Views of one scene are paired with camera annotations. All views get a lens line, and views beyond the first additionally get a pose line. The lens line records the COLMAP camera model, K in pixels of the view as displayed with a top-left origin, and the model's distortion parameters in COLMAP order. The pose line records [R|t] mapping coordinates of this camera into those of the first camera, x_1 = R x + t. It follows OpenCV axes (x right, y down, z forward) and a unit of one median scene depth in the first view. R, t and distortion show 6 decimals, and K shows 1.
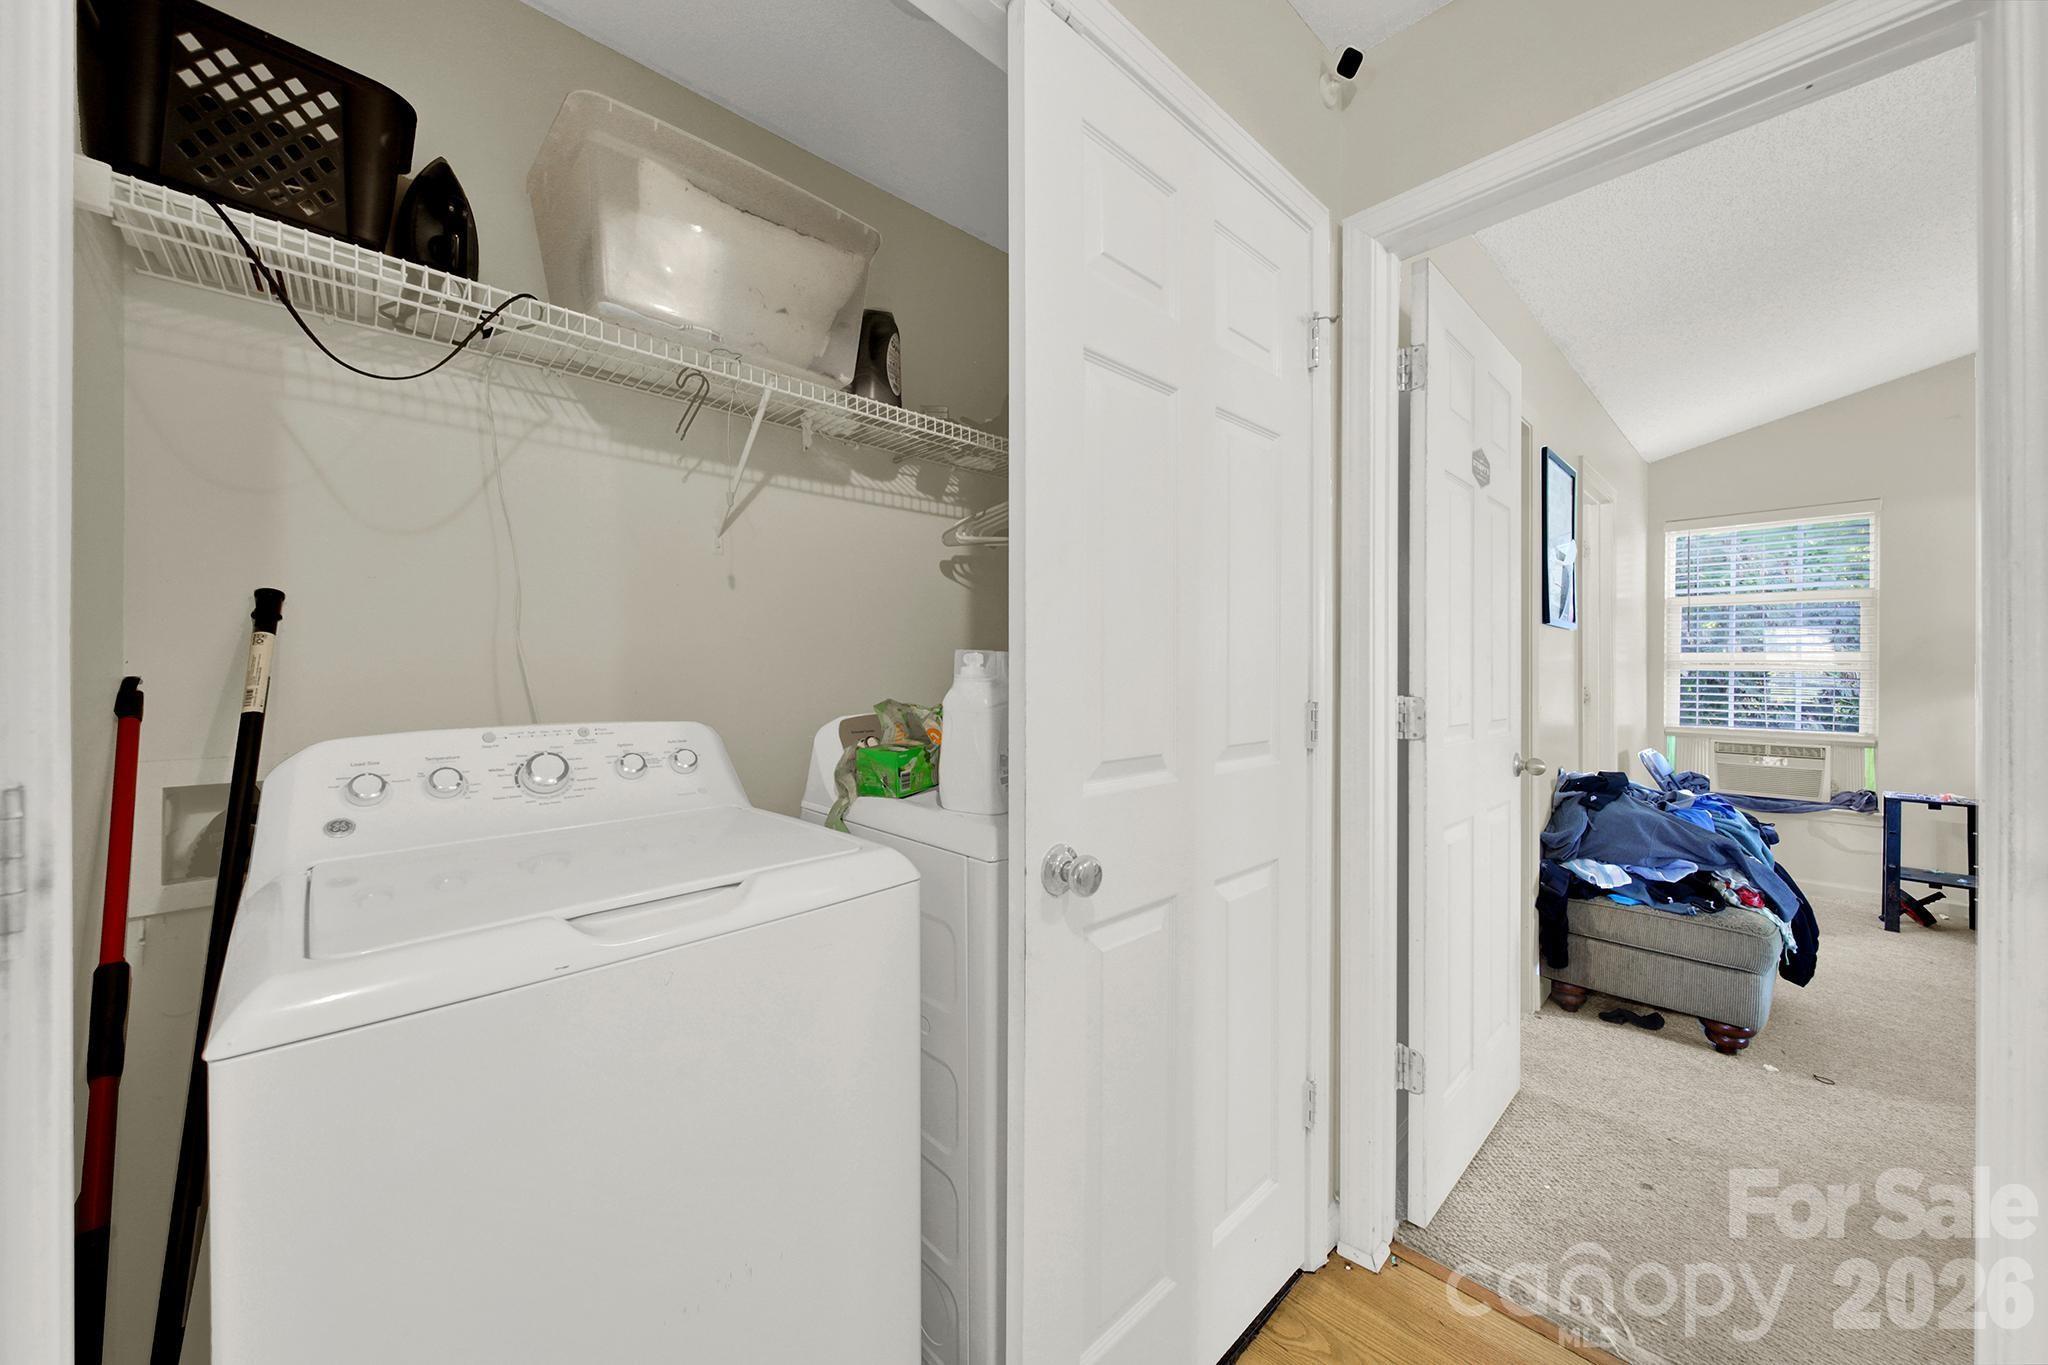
lens RADIAL K [[744.6, 0, 1020.2], [0, 744.6, 673.0], [0, 0, 1]] dist [-0.006725, -0.000472]
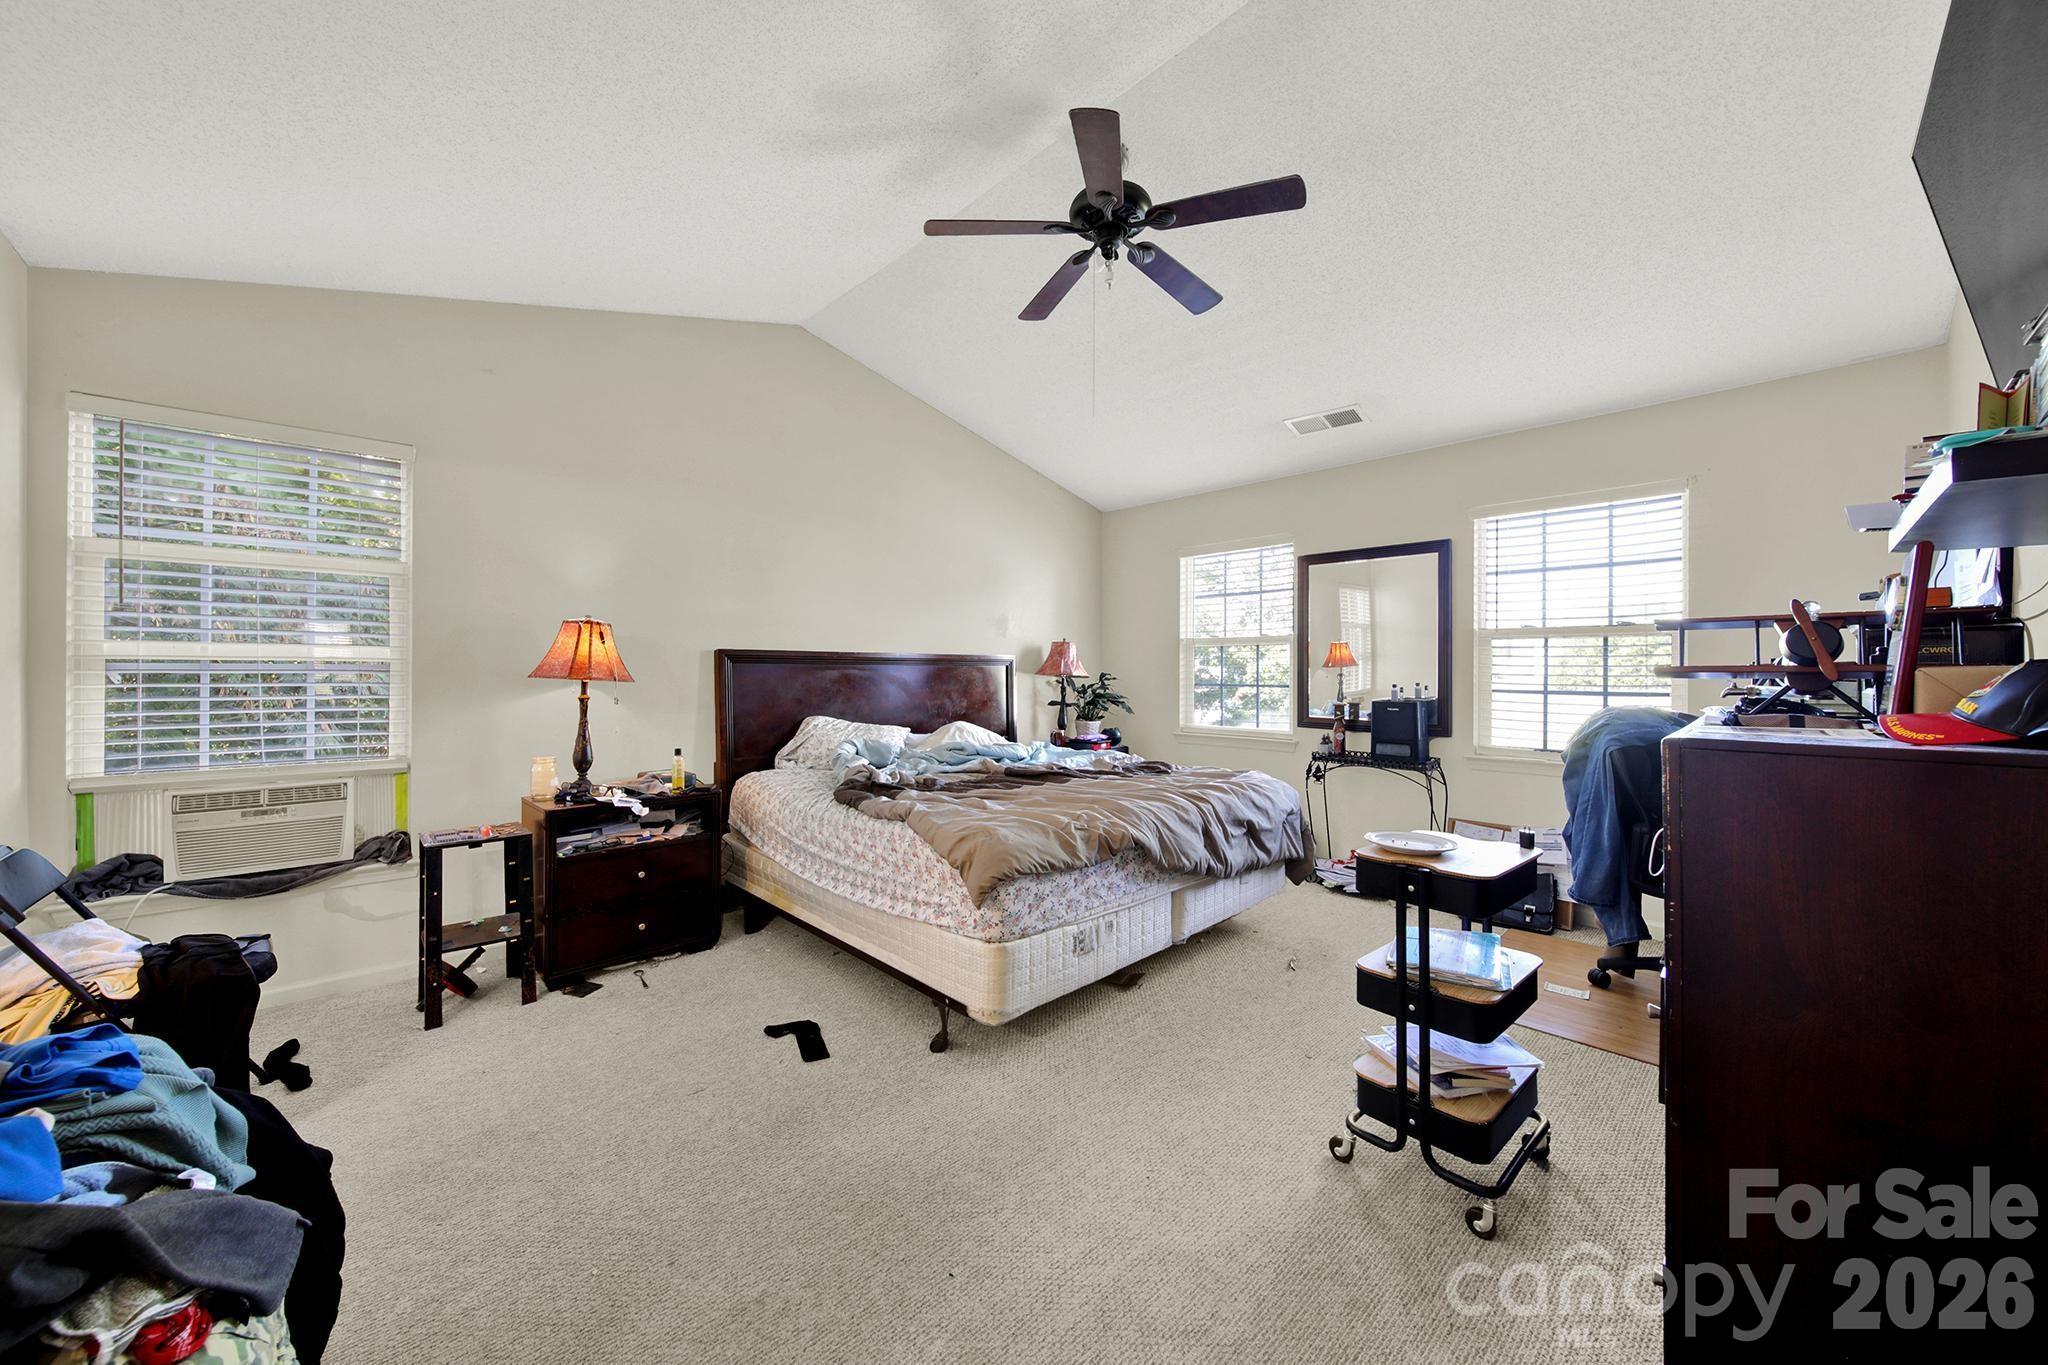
lens RADIAL K [[744.6, 0, 1021.2], [0, 744.6, 673.1], [0, 0, 1]] dist [-0.006725, -0.000472]
pose [[0.000180, -0.005575, 0.999984, 0.382869], [0.000841, 0.999984, 0.005575, -0.006172], [-1.000000, 0.000840, 0.000184, 0.353814]]
